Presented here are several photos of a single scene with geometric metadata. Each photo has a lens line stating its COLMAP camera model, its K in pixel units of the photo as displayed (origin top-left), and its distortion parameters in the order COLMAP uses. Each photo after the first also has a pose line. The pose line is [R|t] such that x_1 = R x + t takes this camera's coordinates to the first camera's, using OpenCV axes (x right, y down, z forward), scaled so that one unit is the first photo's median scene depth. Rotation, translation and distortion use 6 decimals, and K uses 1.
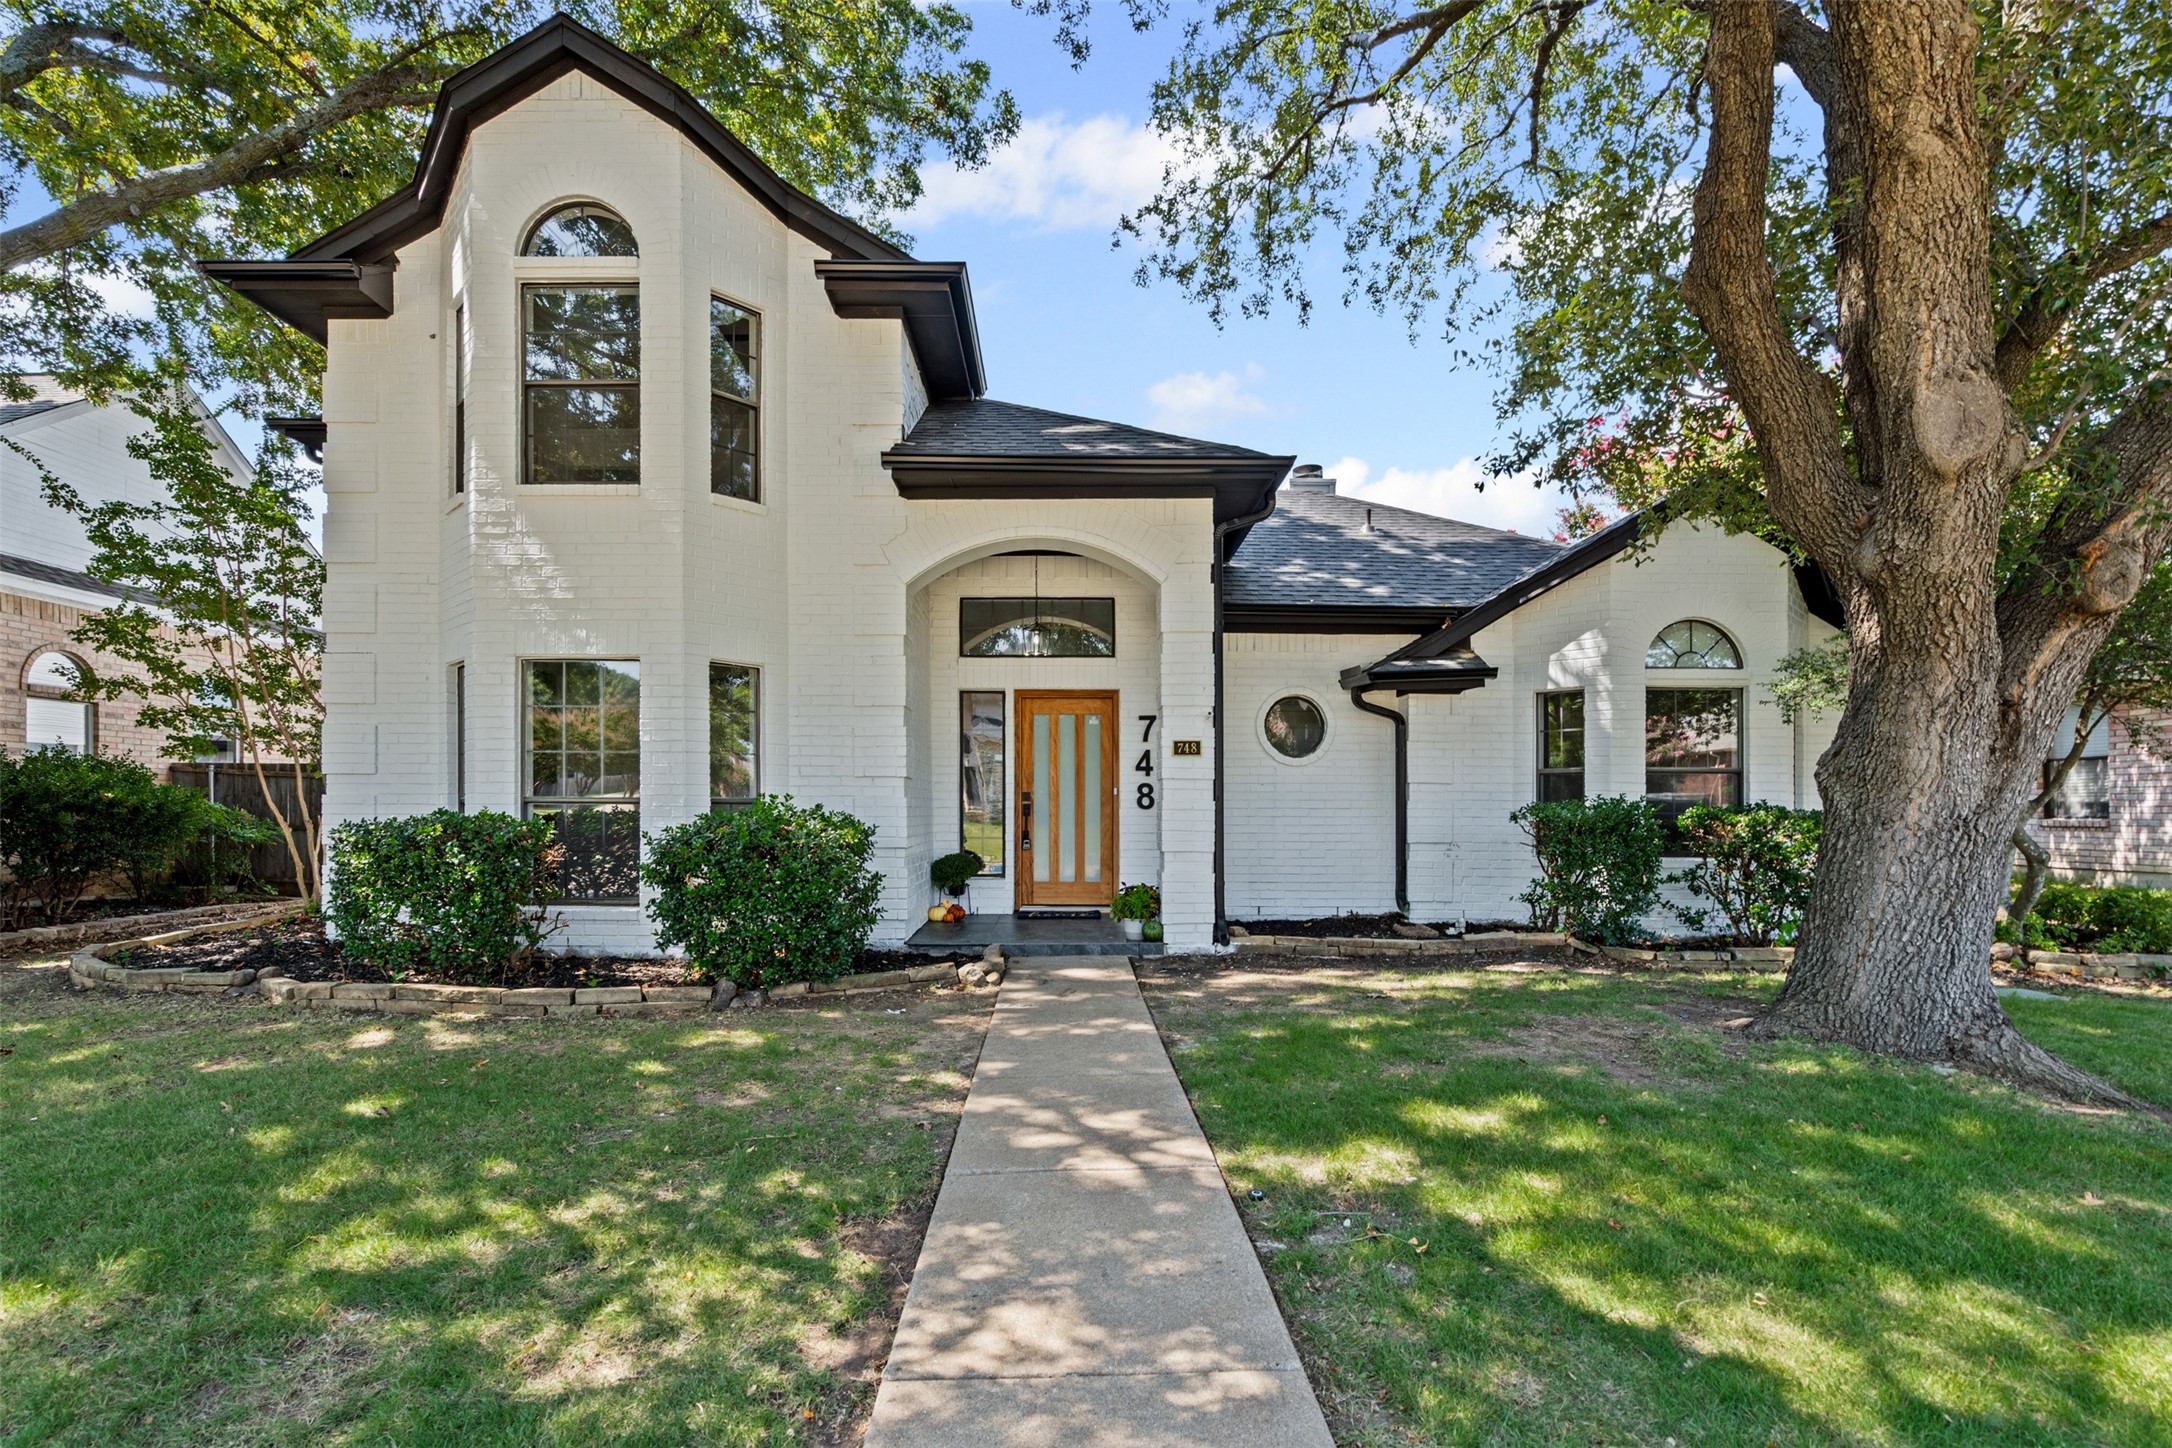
lens RADIAL K [[1023.0, 0, 1079.0], [0, 1023.0, 806.8], [0, 0, 1]] dist [-0.000569, 0.000146]
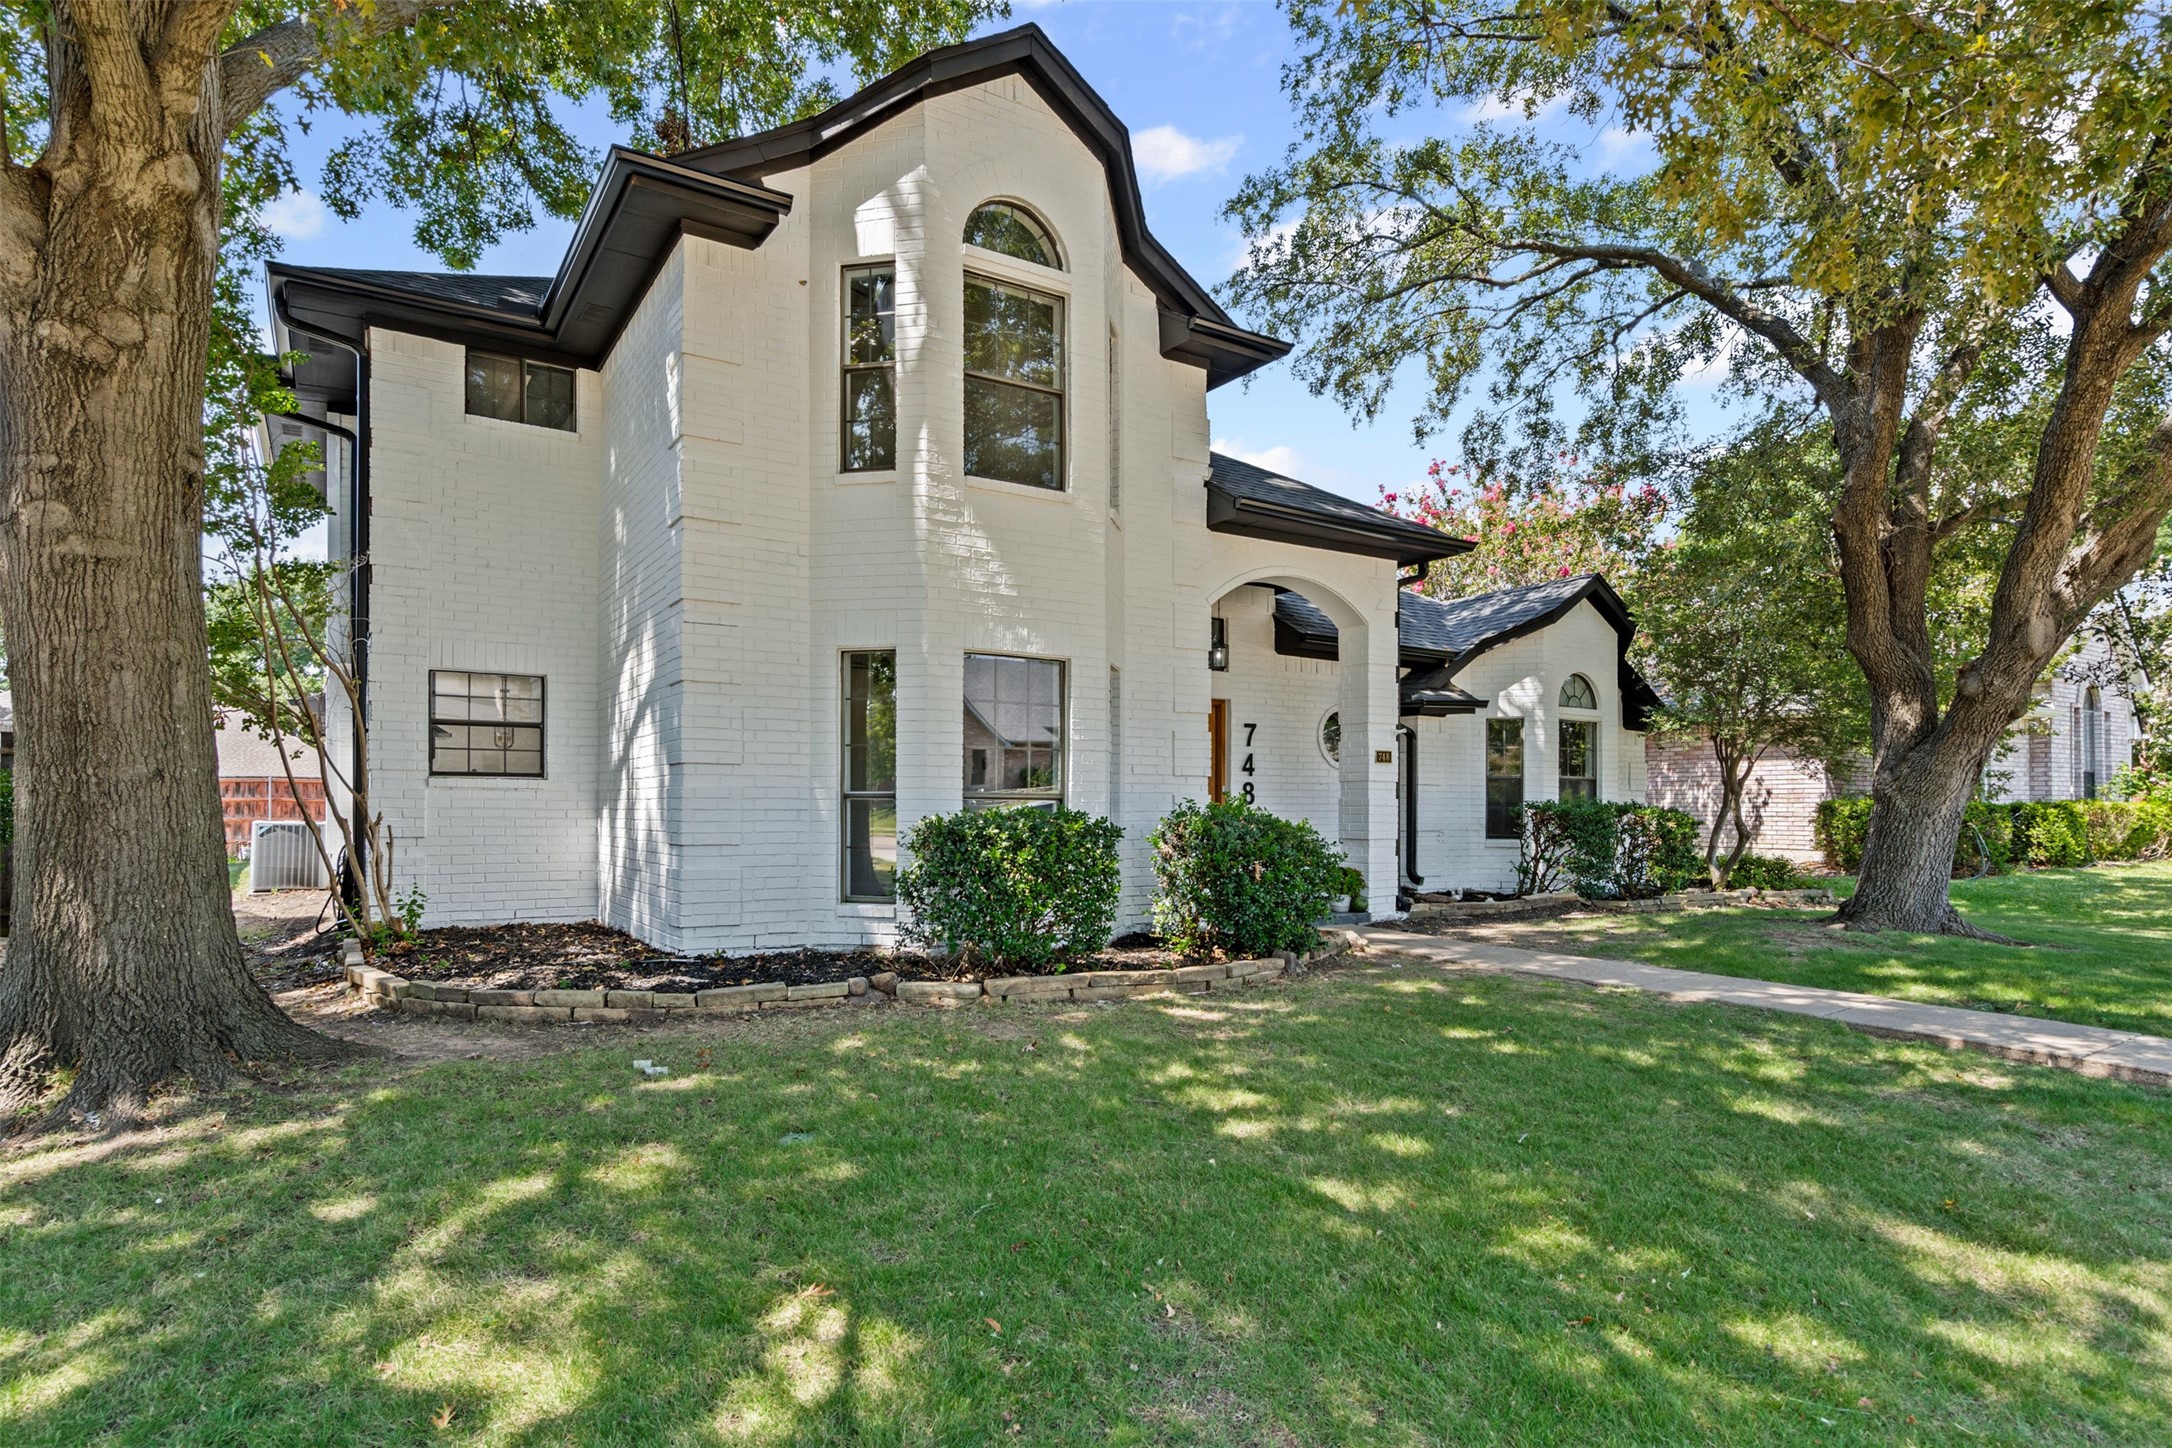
lens RADIAL K [[1137.6, 0, 1115.2], [0, 1137.6, 790.2], [0, 0, 1]] dist [0.004173, -0.009864]
pose [[0.842906, 0.008861, 0.537988, -0.785405], [-0.005102, 0.999951, -0.008476, -0.002495], [-0.538037, 0.004400, 0.842910, 0.001461]]
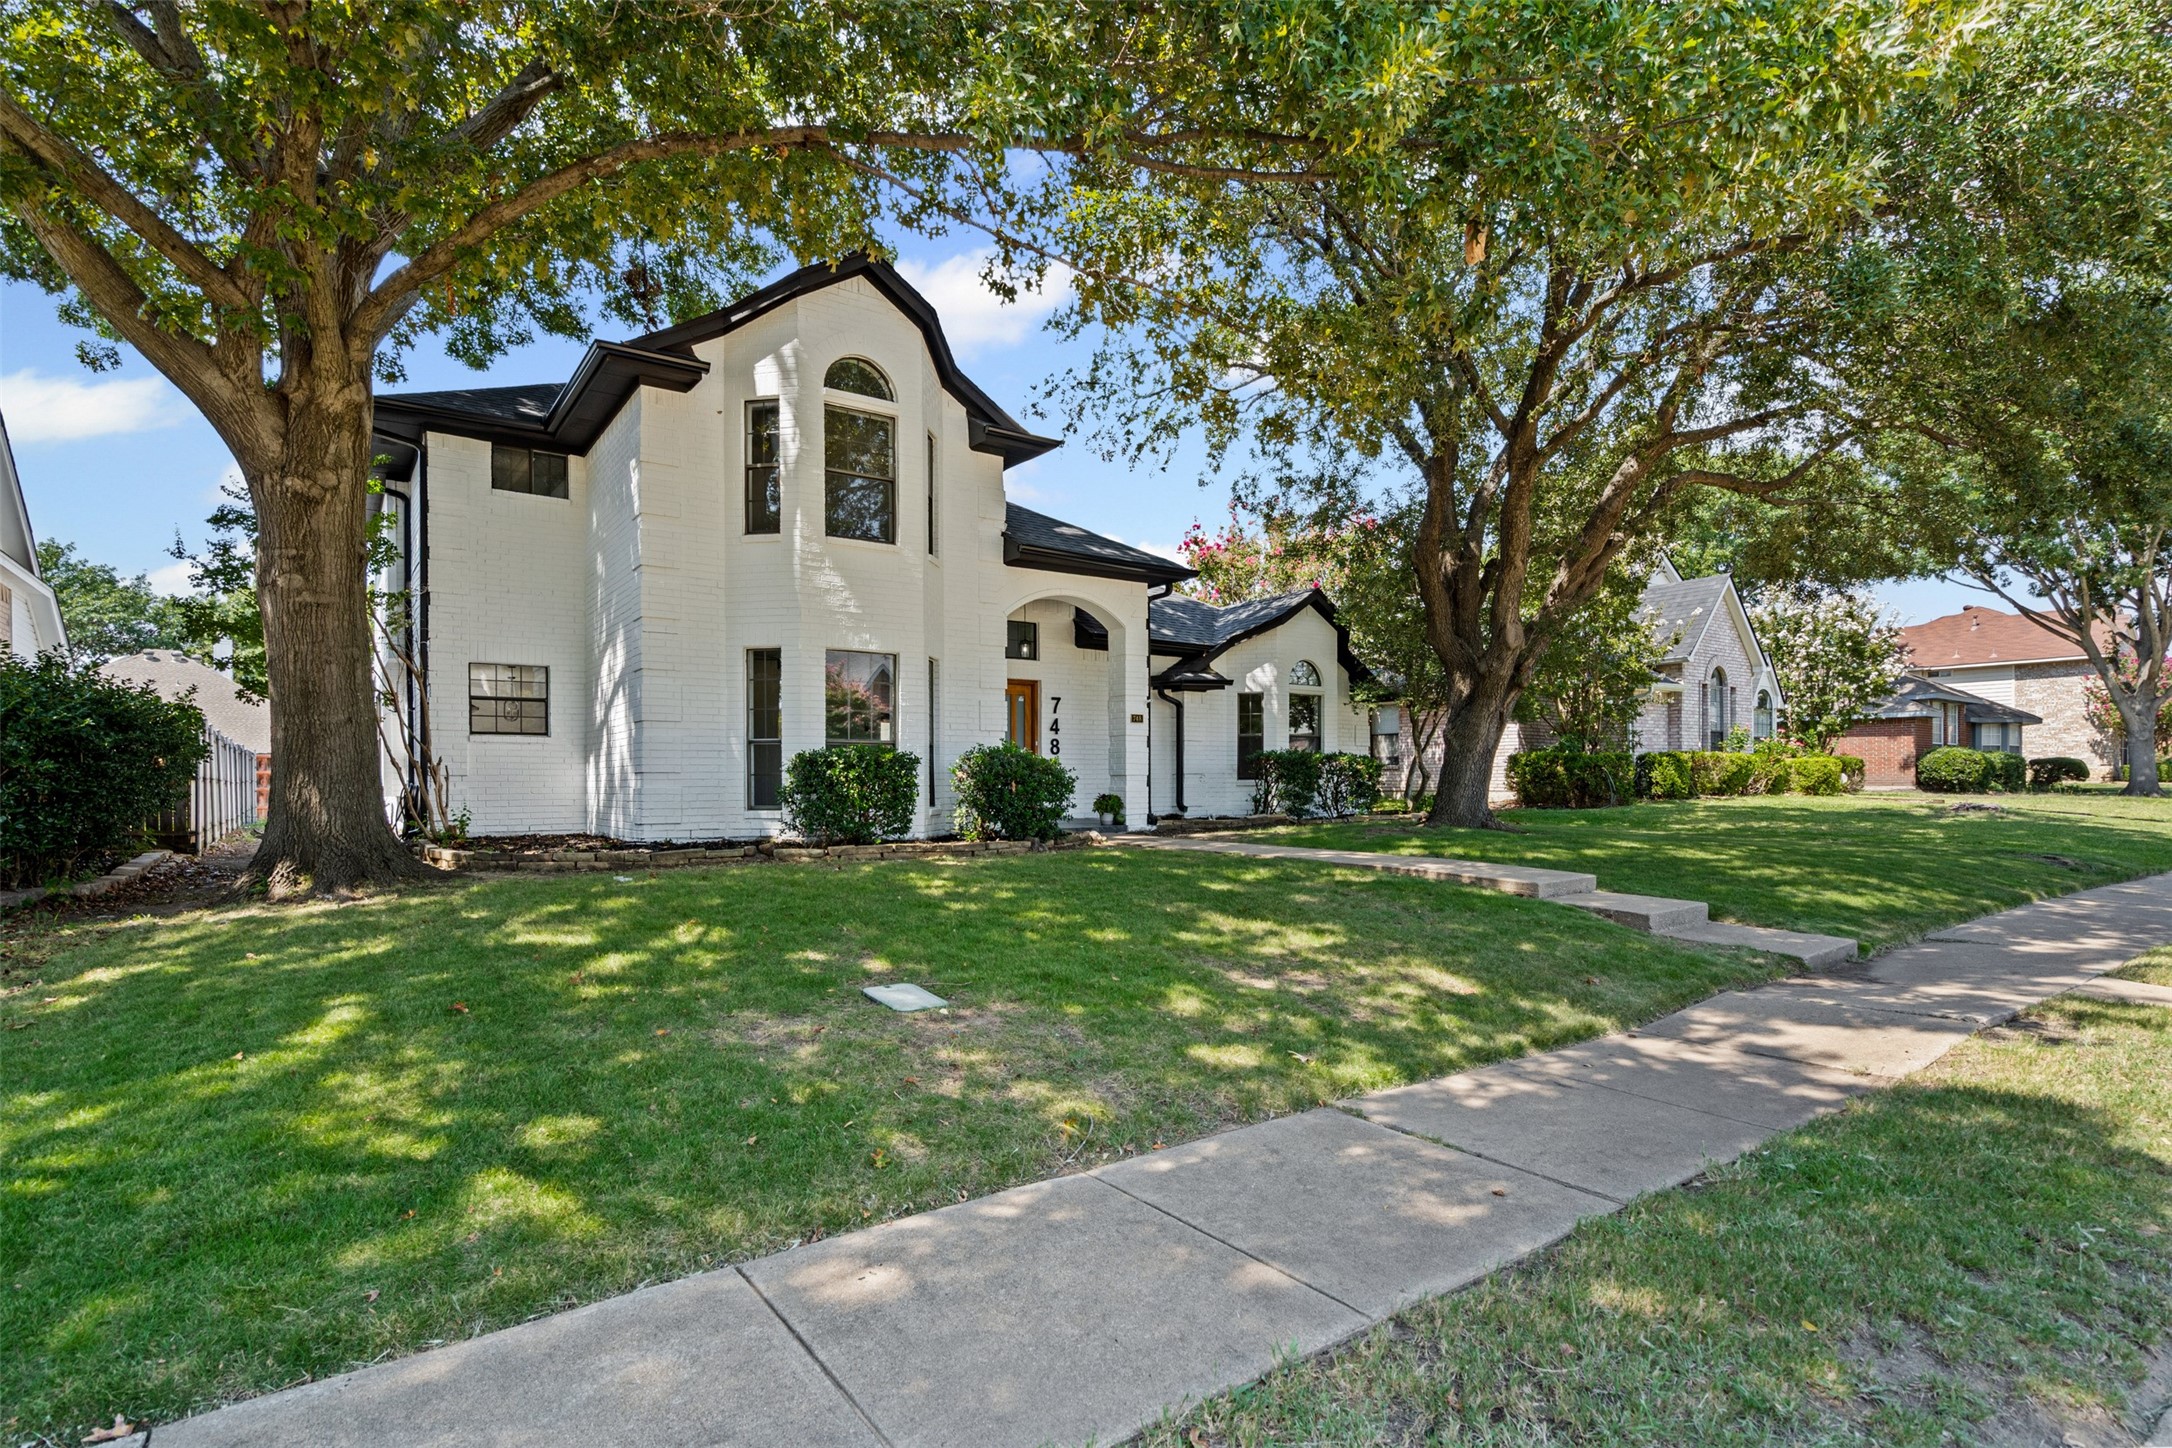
lens RADIAL K [[1026.1, 0, 1095.8], [0, 1026.1, 763.0], [0, 0, 1]] dist [-0.001603, 0.000346]
pose [[0.818203, 0.002610, 0.574923, -0.855768], [0.005163, 0.999916, -0.011886, 0.036657], [-0.574906, 0.012694, 0.818121, -0.384888]]
